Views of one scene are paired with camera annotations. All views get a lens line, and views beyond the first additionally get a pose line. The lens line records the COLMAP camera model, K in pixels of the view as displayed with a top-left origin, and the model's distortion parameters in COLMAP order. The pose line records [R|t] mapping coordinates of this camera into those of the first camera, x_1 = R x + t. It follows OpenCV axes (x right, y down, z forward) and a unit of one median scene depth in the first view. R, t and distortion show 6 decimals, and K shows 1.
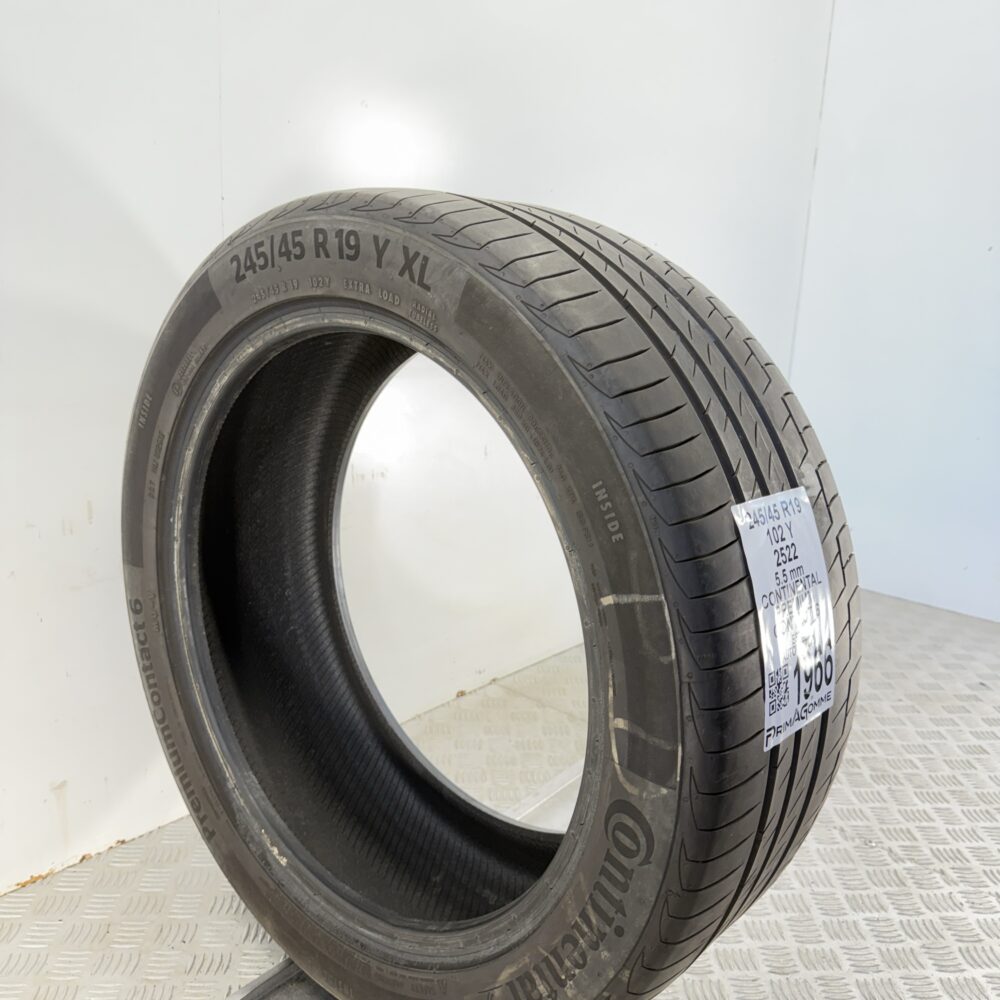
lens RADIAL K [[975.8, 0, 500.0], [0, 975.8, 500.0], [0, 0, 1]] dist [0.144403, -0.410285]
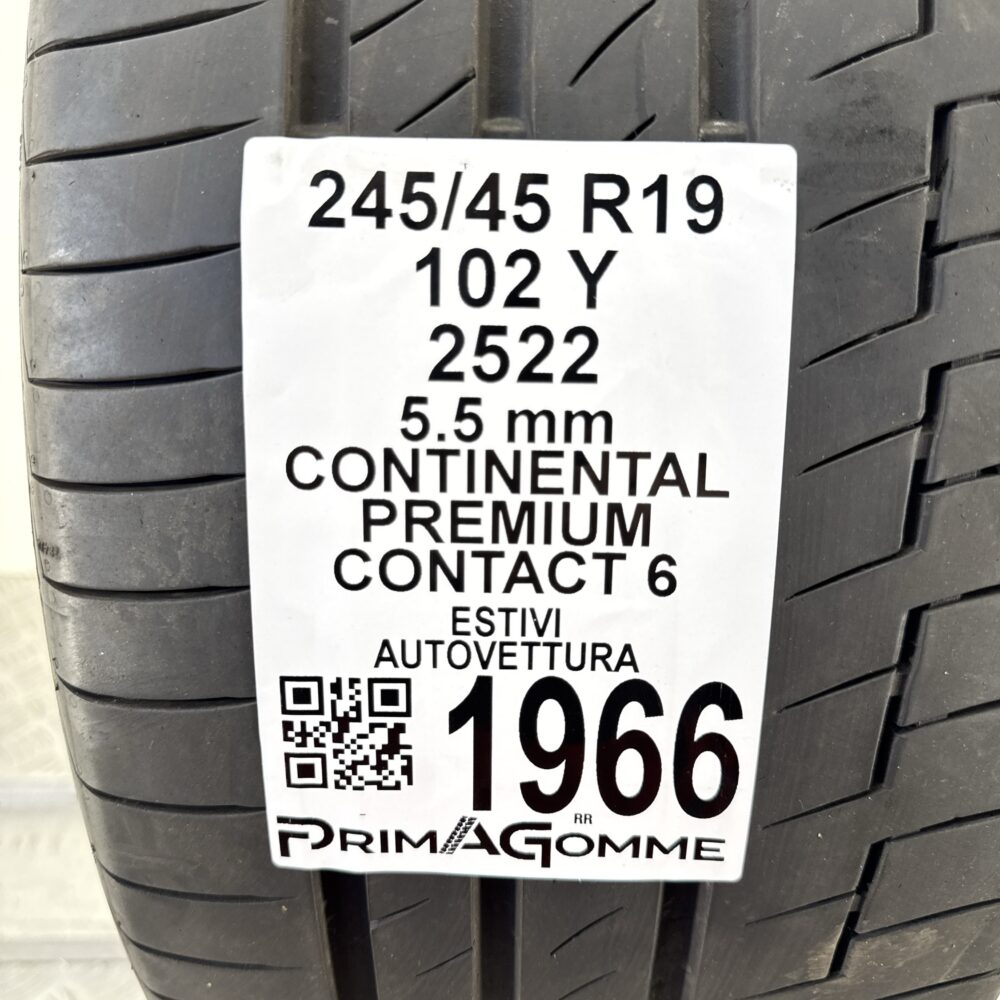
lens RADIAL K [[975.8, 0, 500.0], [0, 975.8, 500.0], [0, 0, 1]] dist [0.144403, -0.410285]
pose [[0.637947, 0.314819, -0.702789, 0.393930], [-0.148417, 0.945772, 0.288941, 0.009676], [0.755643, -0.080024, 0.650077, 0.621898]]
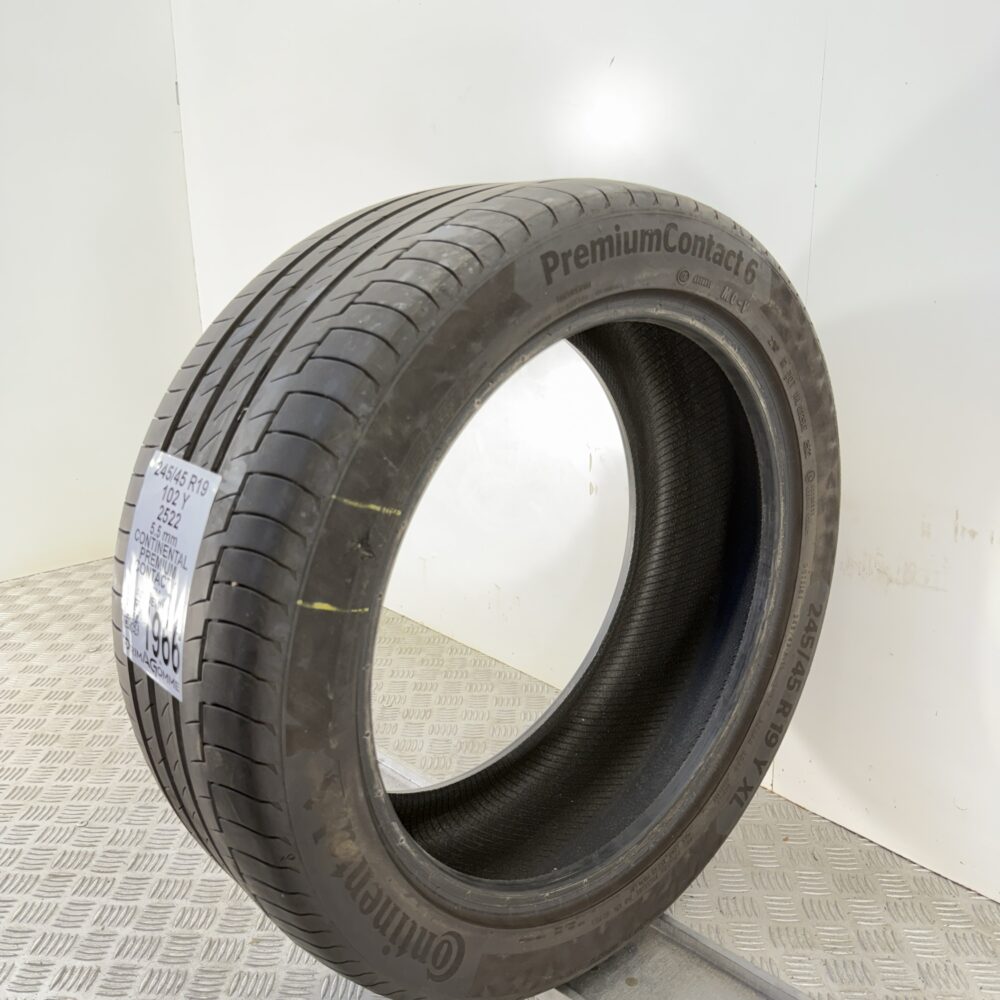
lens RADIAL K [[975.8, 0, 500.0], [0, 975.8, 500.0], [0, 0, 1]] dist [0.144403, -0.410285]
pose [[-0.123413, 0.225459, -0.966404, 0.987023], [-0.231434, 0.940456, 0.248960, -0.240552], [0.964991, 0.254384, -0.063885, 1.092224]]
